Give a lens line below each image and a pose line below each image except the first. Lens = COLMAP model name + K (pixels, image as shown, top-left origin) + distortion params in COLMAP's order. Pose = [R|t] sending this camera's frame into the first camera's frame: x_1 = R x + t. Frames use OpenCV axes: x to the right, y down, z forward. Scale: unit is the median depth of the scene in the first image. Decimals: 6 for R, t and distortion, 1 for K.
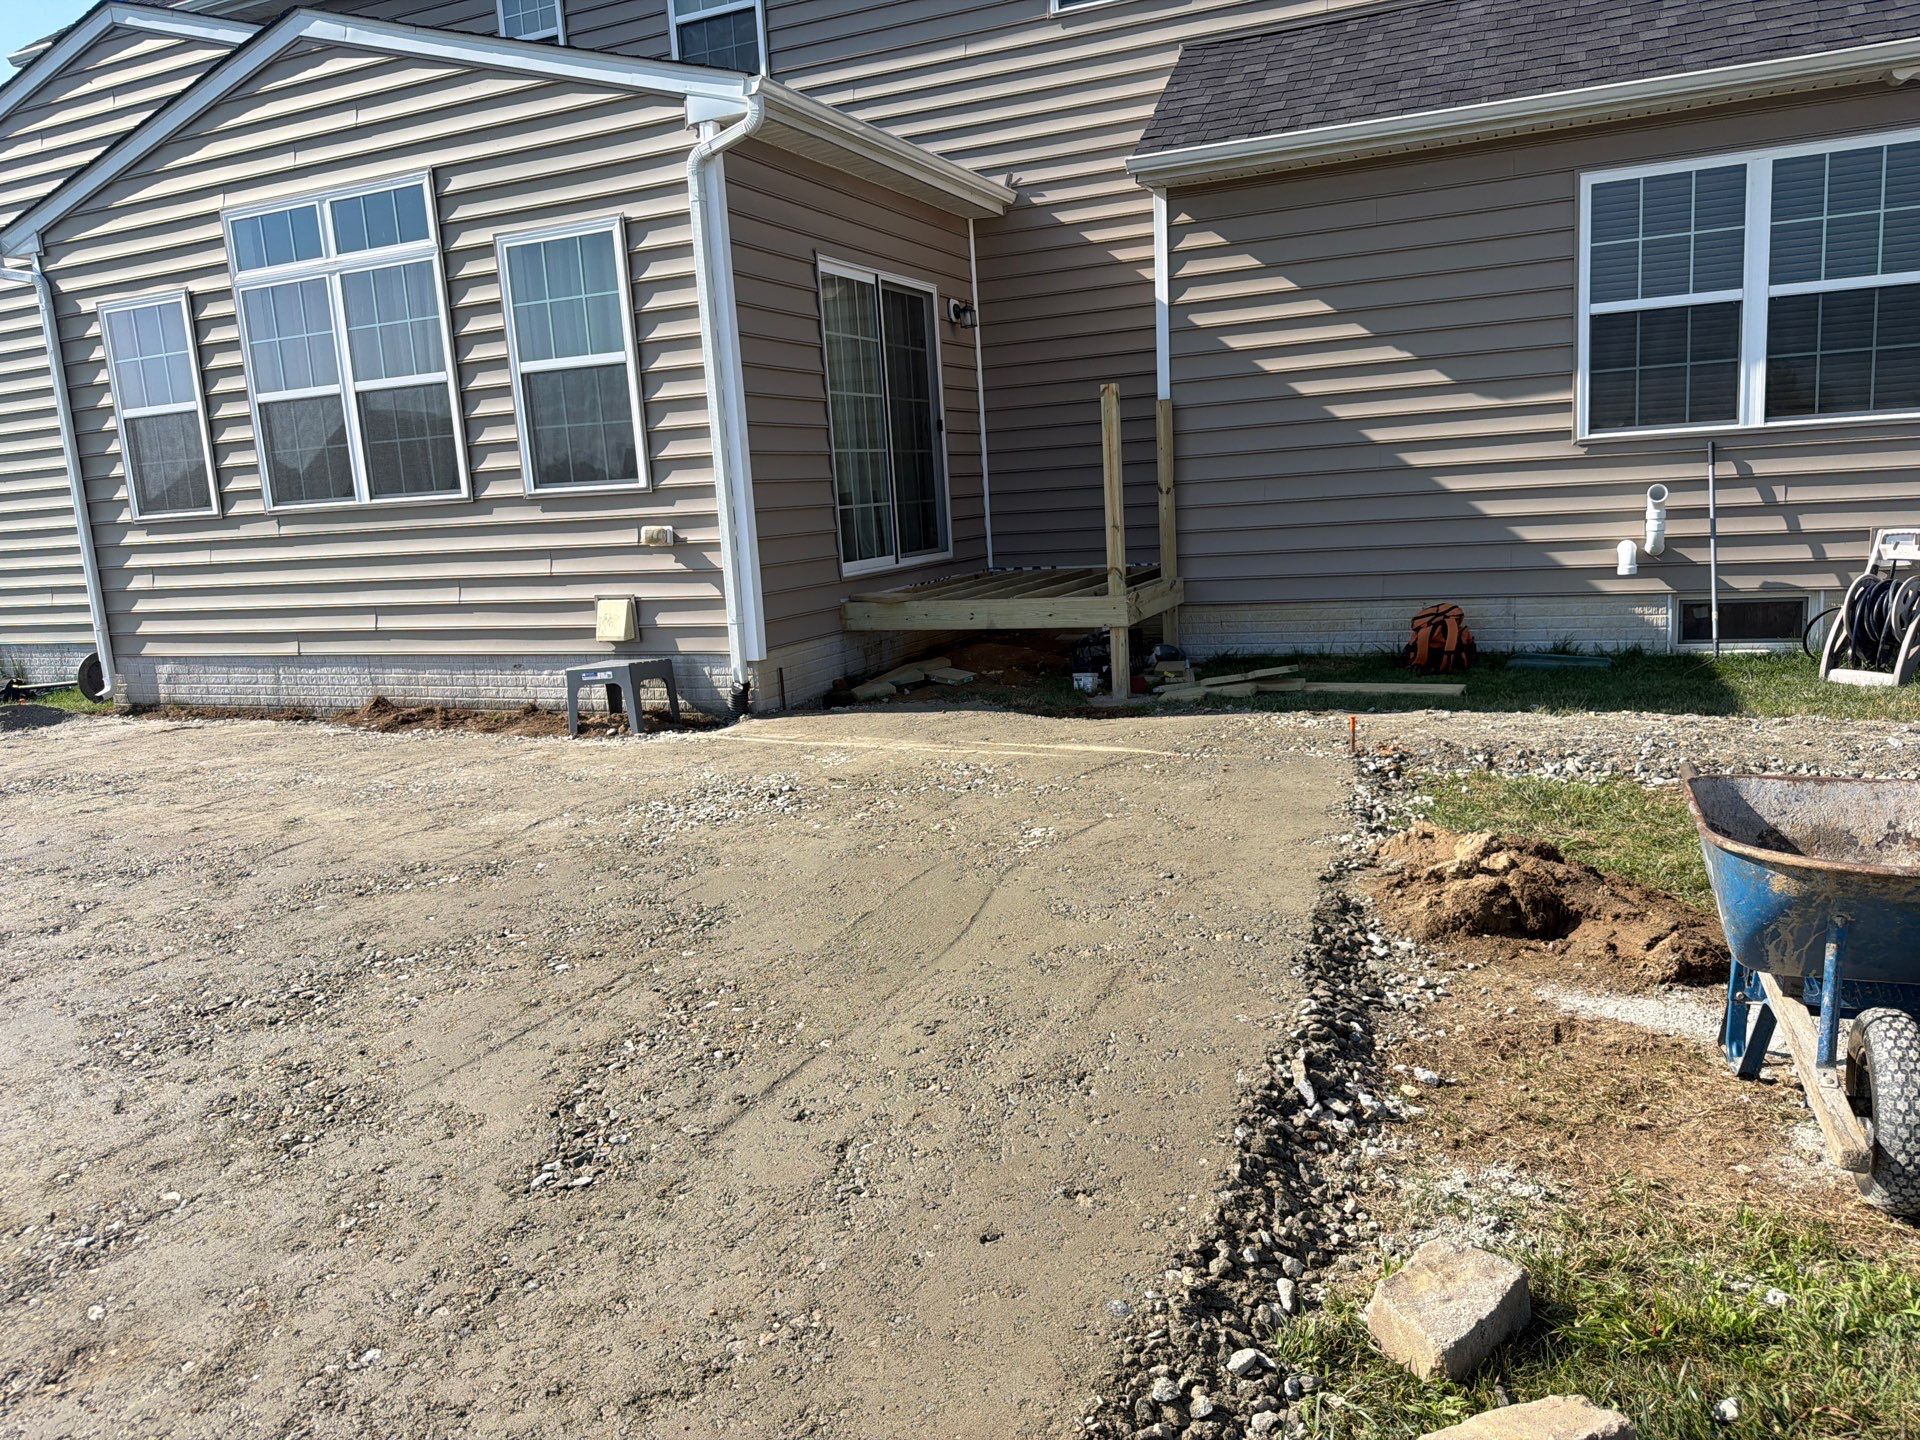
lens RADIAL K [[1303.7, 0, 983.5], [0, 1303.7, 713.4], [0, 0, 1]] dist [0.044996, -0.056356]
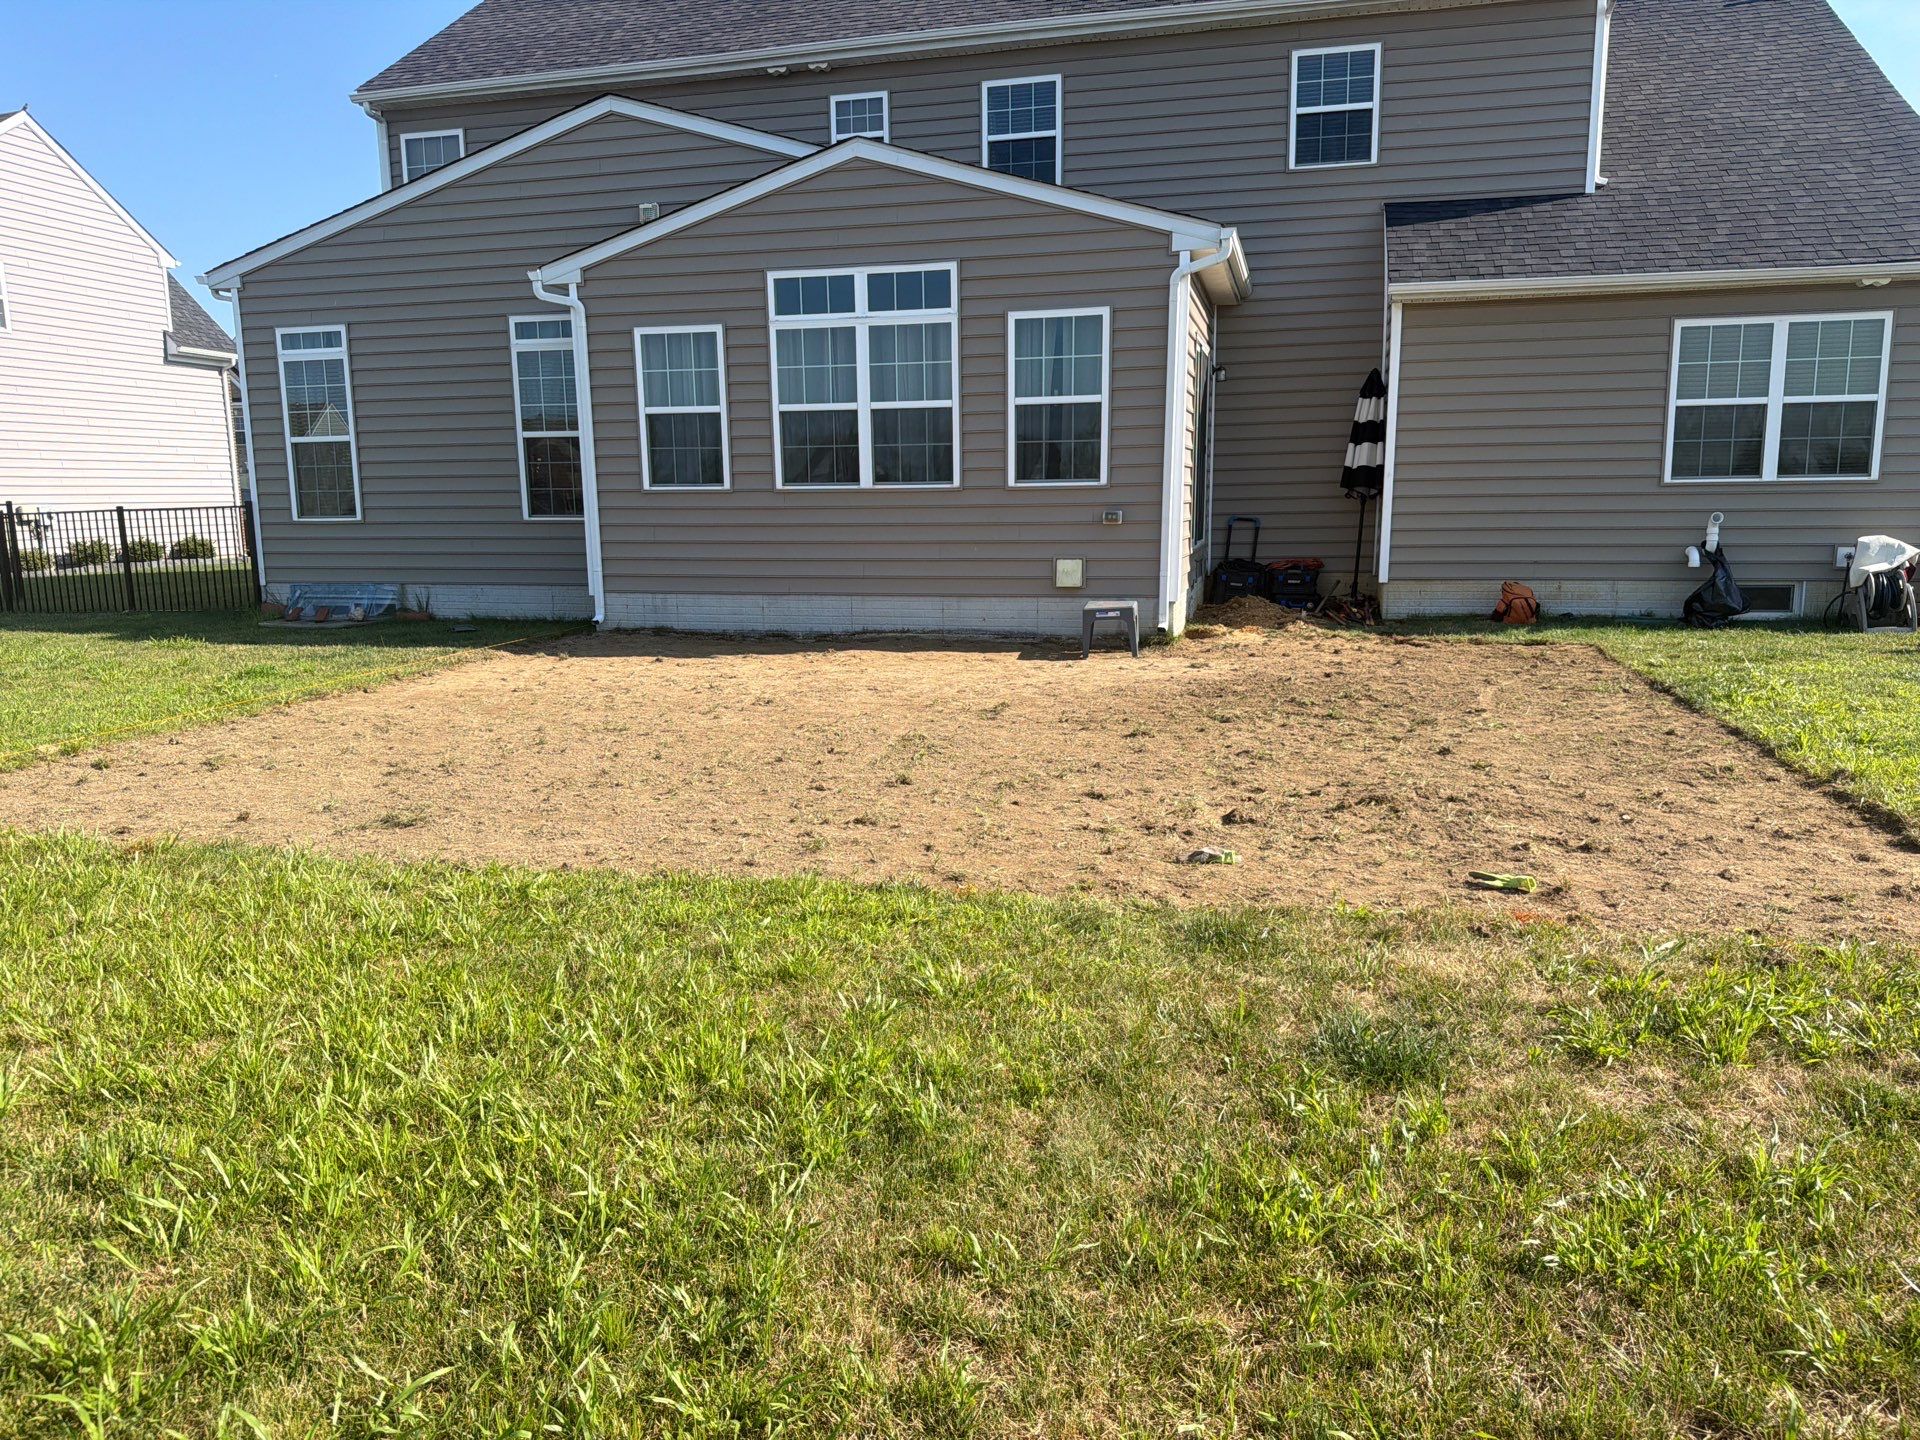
lens RADIAL K [[1303.7, 0, 983.5], [0, 1303.7, 713.4], [0, 0, 1]] dist [0.044996, -0.056356]
pose [[0.987274, 0.022131, 0.157482, -0.580177], [-0.020566, 0.999722, -0.011565, 0.103761], [-0.157694, 0.008179, 0.987454, -0.428798]]
